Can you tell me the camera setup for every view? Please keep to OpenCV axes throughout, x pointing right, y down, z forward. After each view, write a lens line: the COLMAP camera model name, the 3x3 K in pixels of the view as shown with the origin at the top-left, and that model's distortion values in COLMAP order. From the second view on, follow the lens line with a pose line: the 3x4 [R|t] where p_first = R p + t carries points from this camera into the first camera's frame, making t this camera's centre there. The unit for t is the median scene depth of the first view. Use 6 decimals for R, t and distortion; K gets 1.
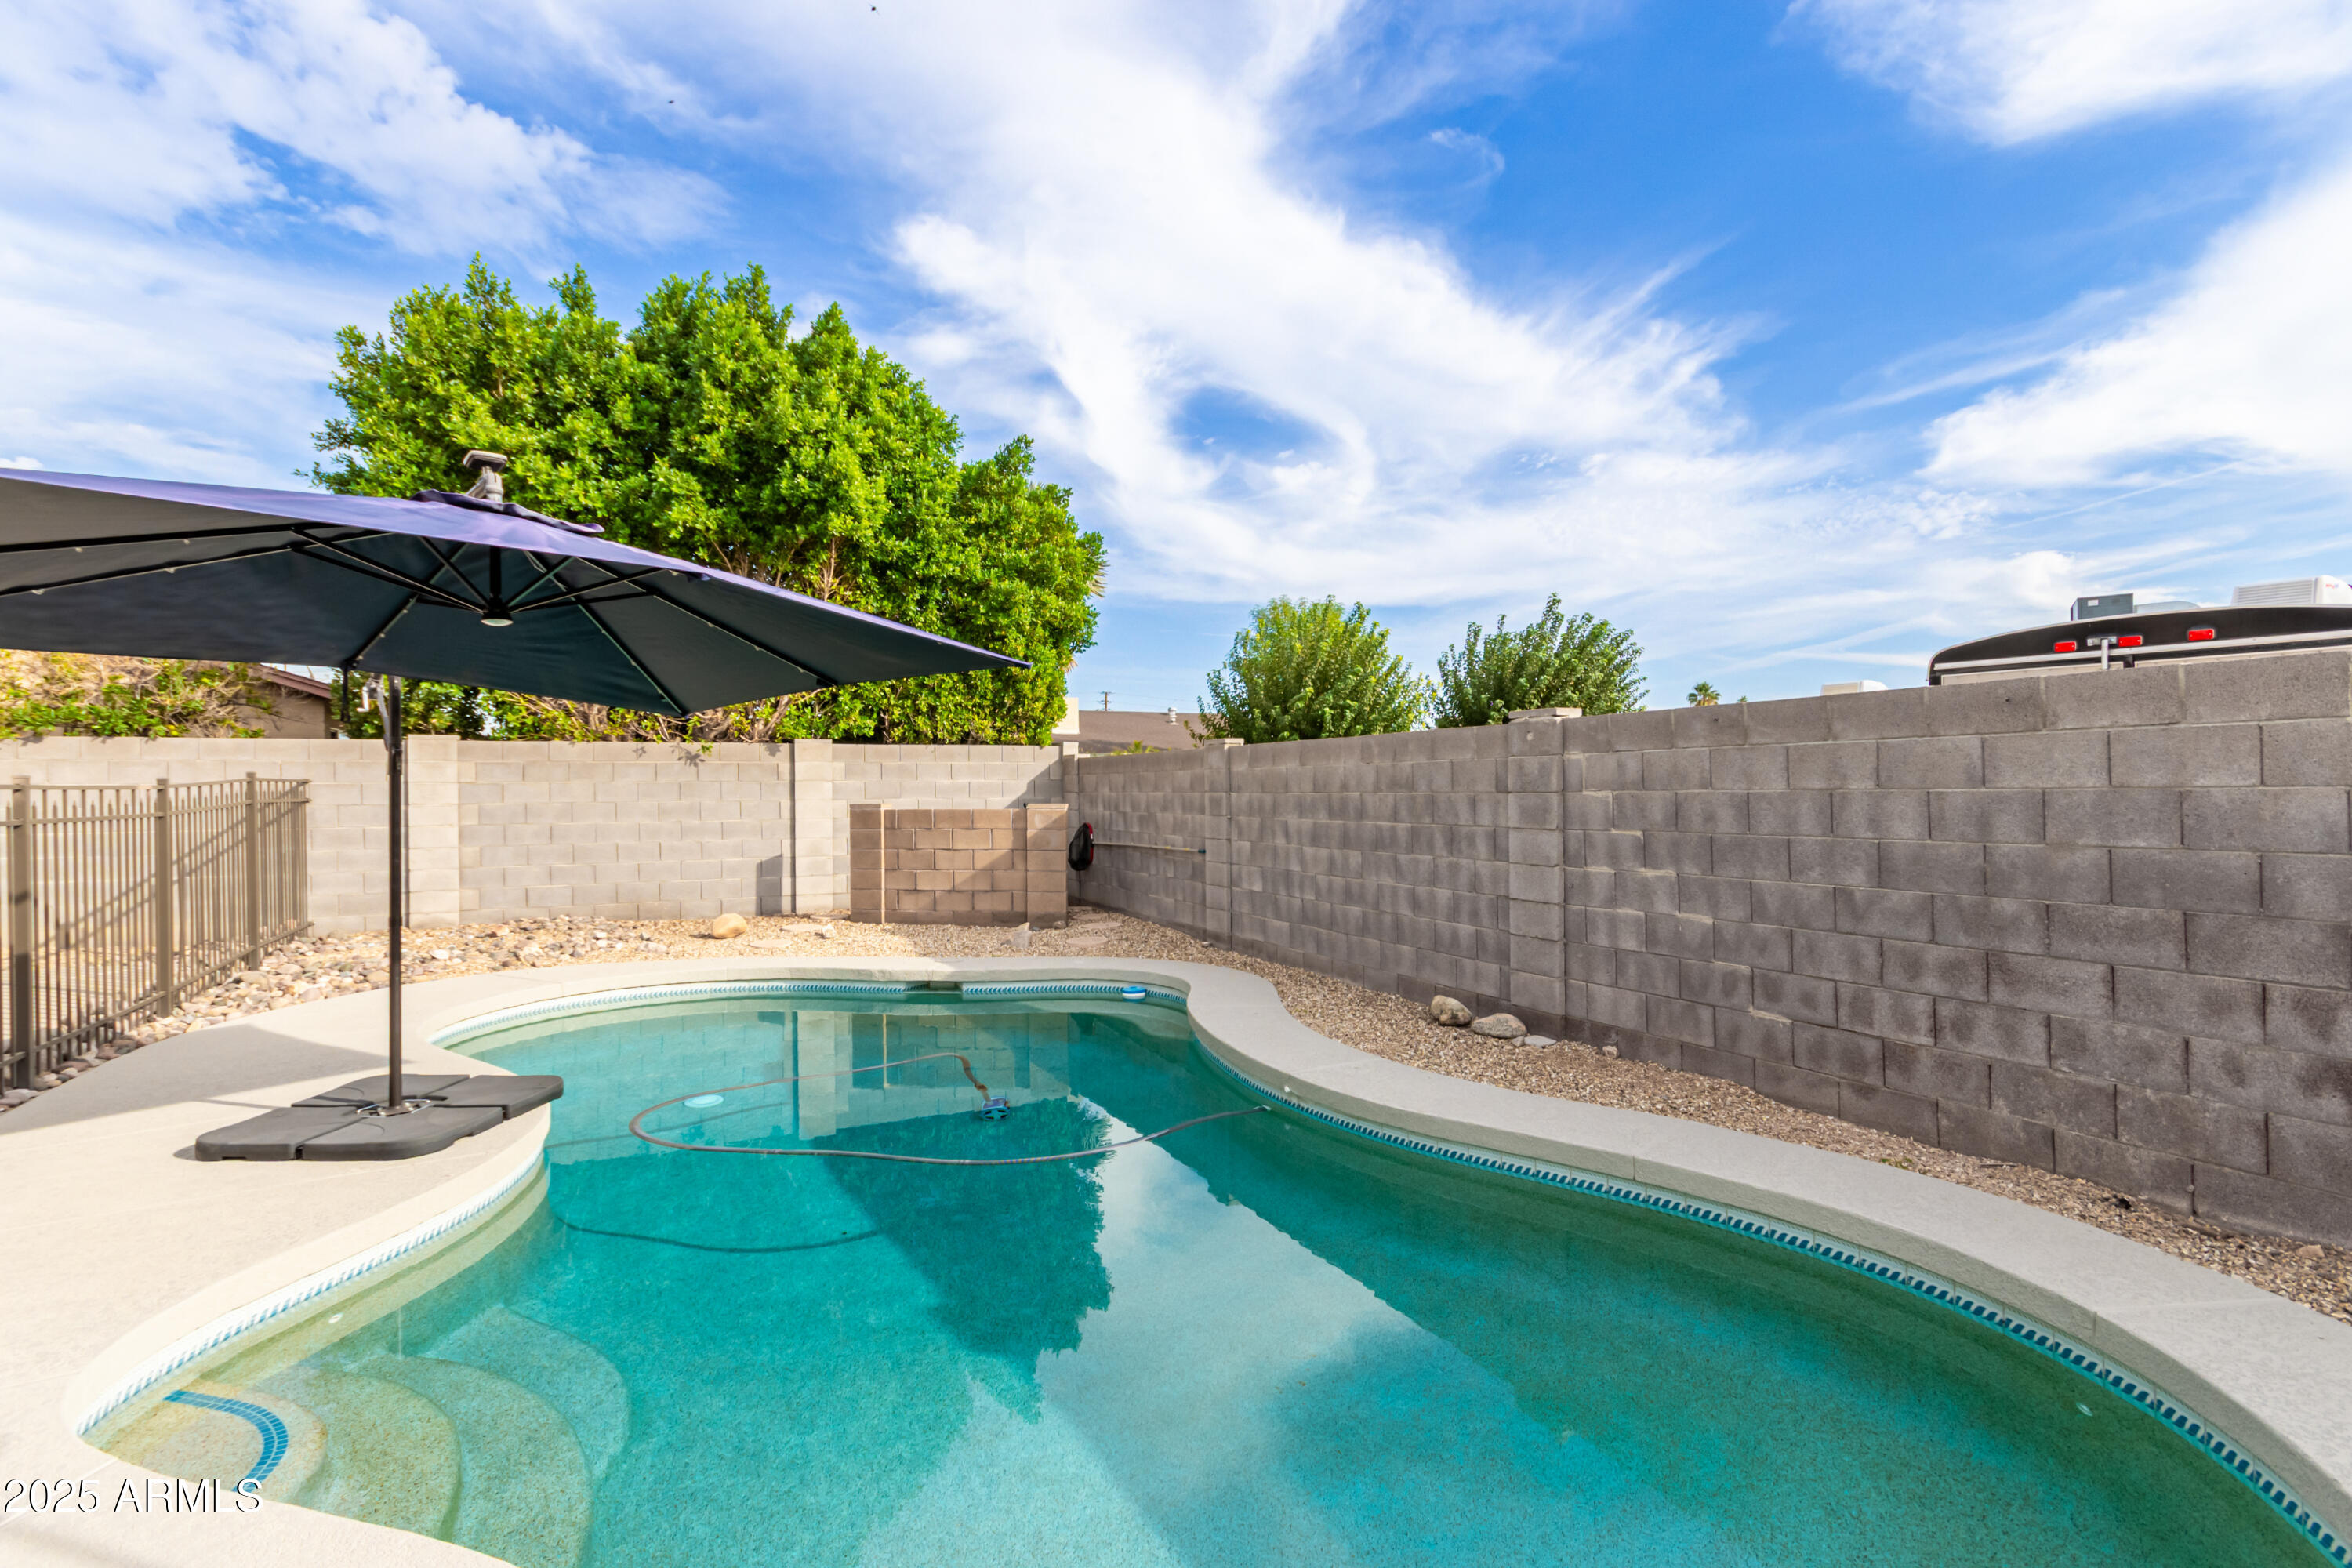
lens RADIAL K [[1105.1, 0, 1173.0], [0, 1105.1, 794.2], [0, 0, 1]] dist [0.001445, 0.000962]
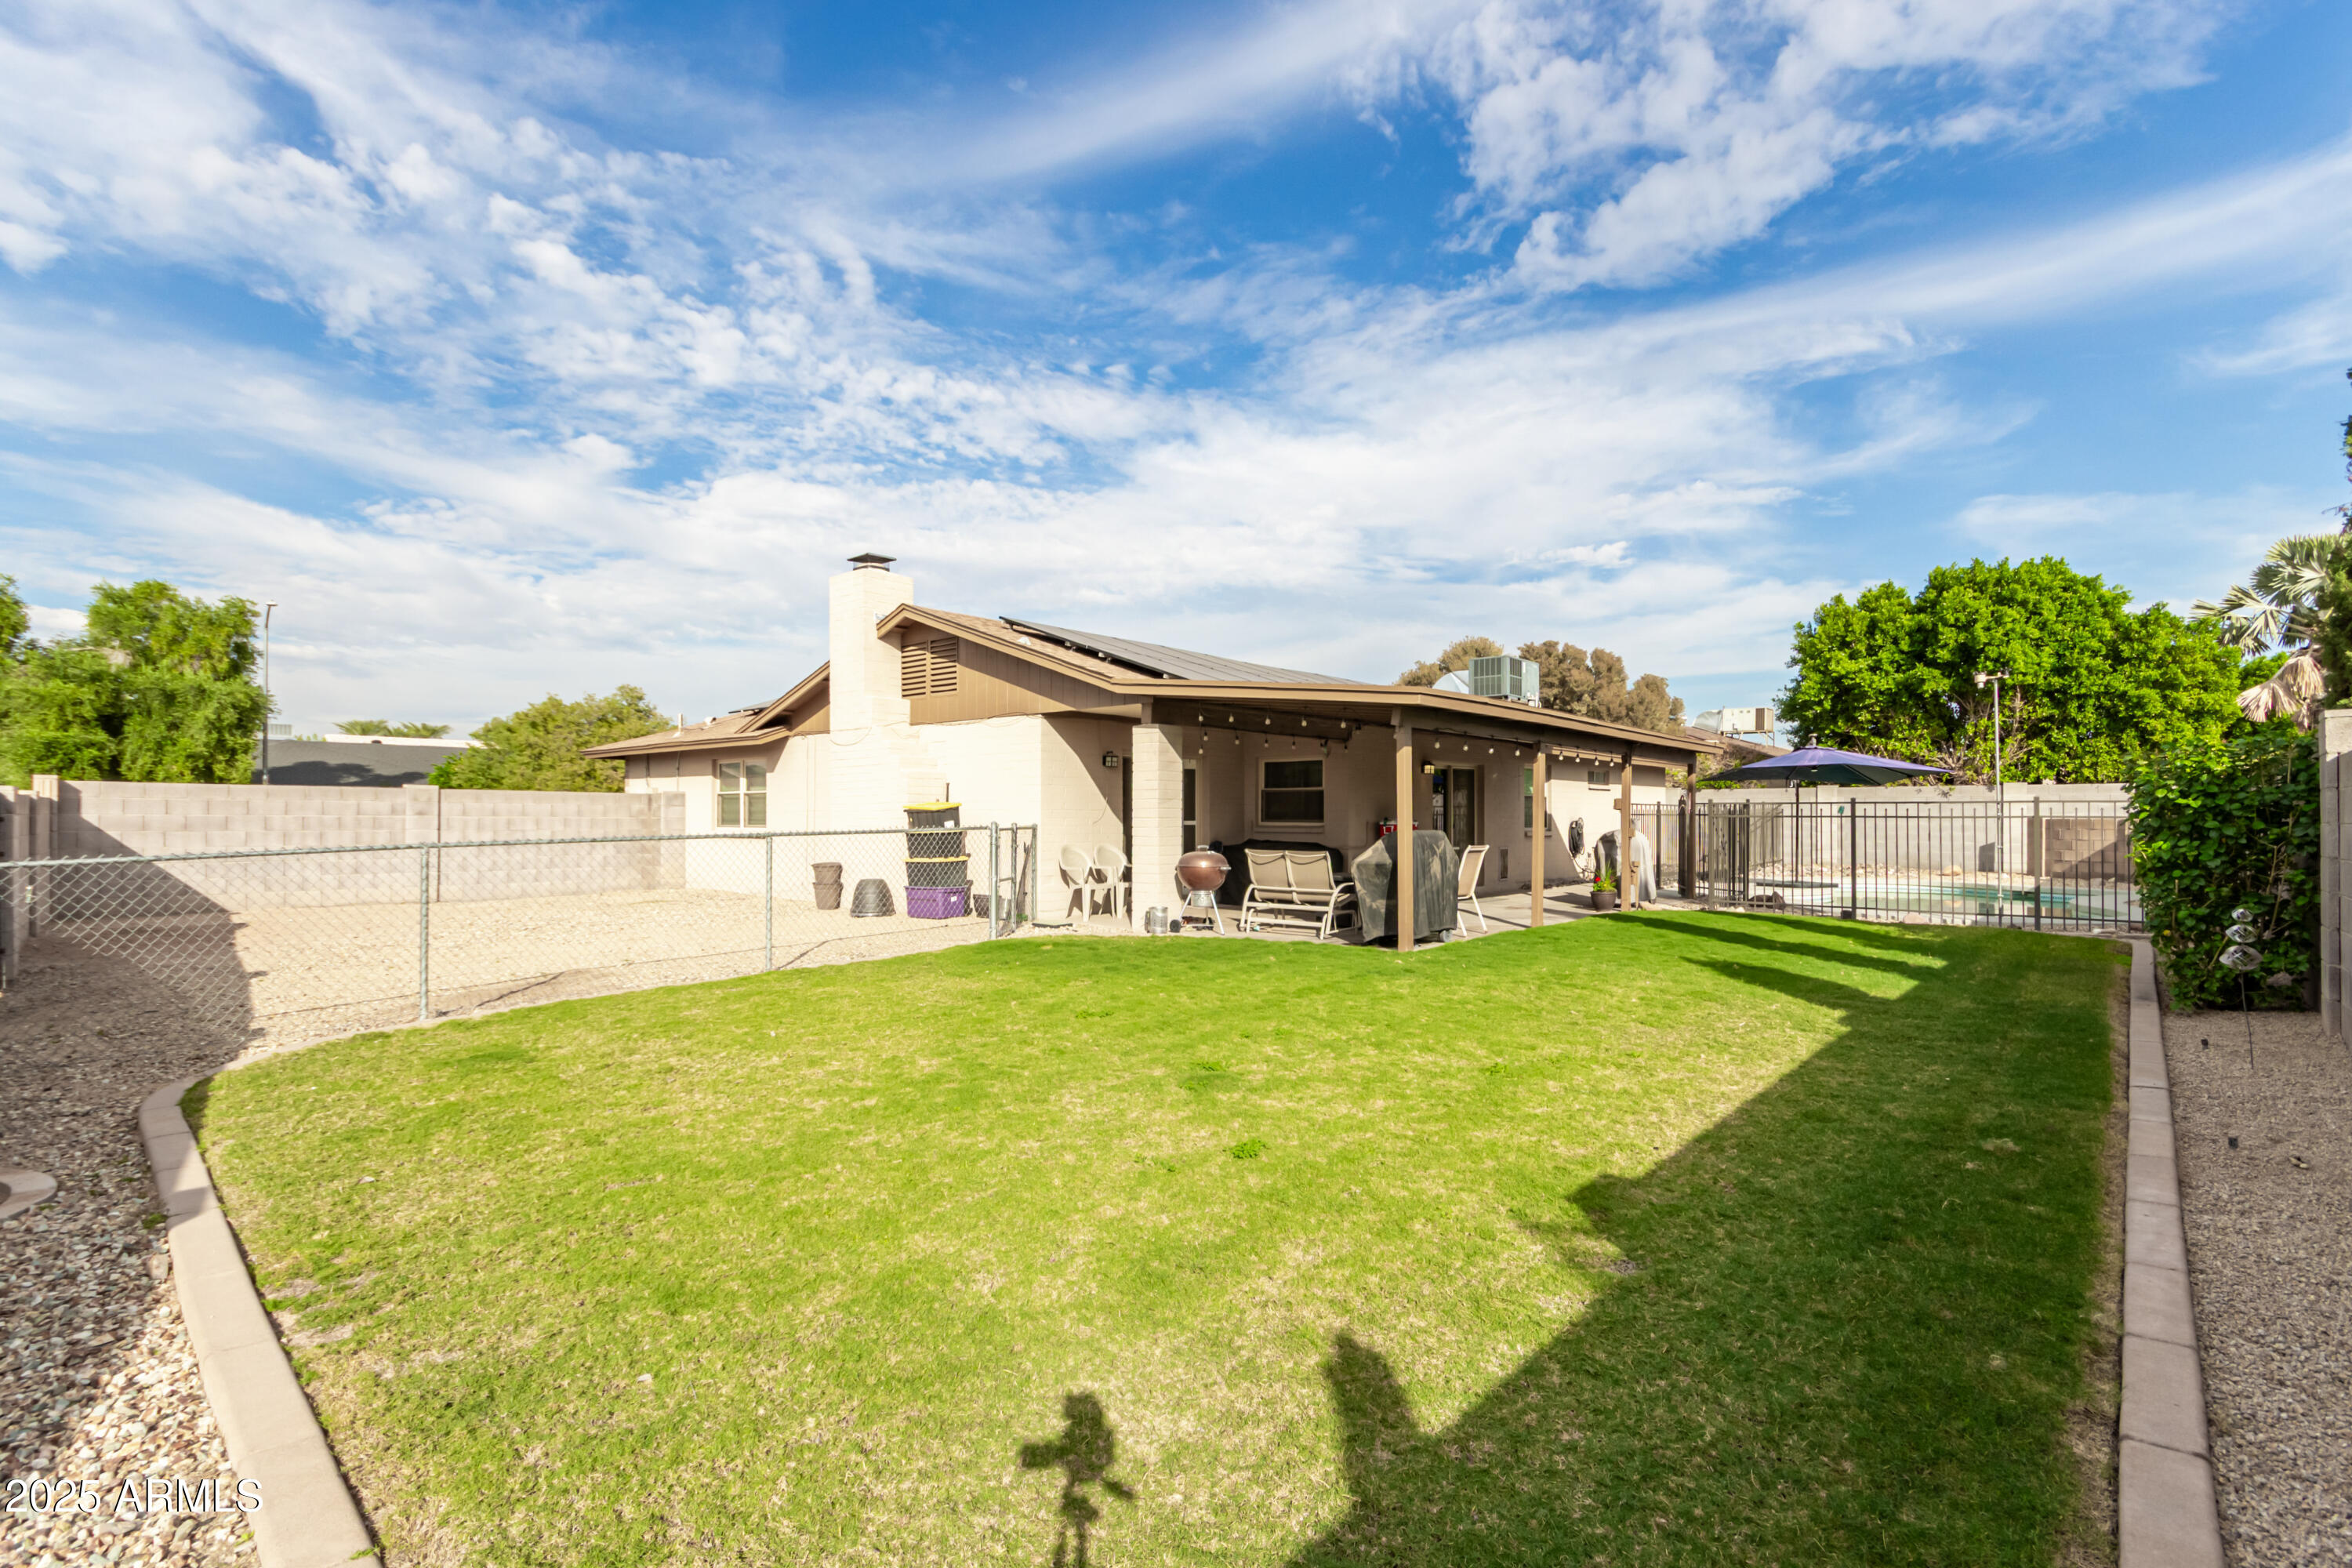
lens RADIAL K [[1105.1, 0, 1189.0], [0, 1105.1, 803.1], [0, 0, 1]] dist [0.001445, 0.000962]
pose [[0.408287, 0.001316, -0.912853, 0.928565], [-0.016647, 0.999843, -0.006005, 0.023523], [0.912702, 0.017648, 0.408245, -1.207680]]
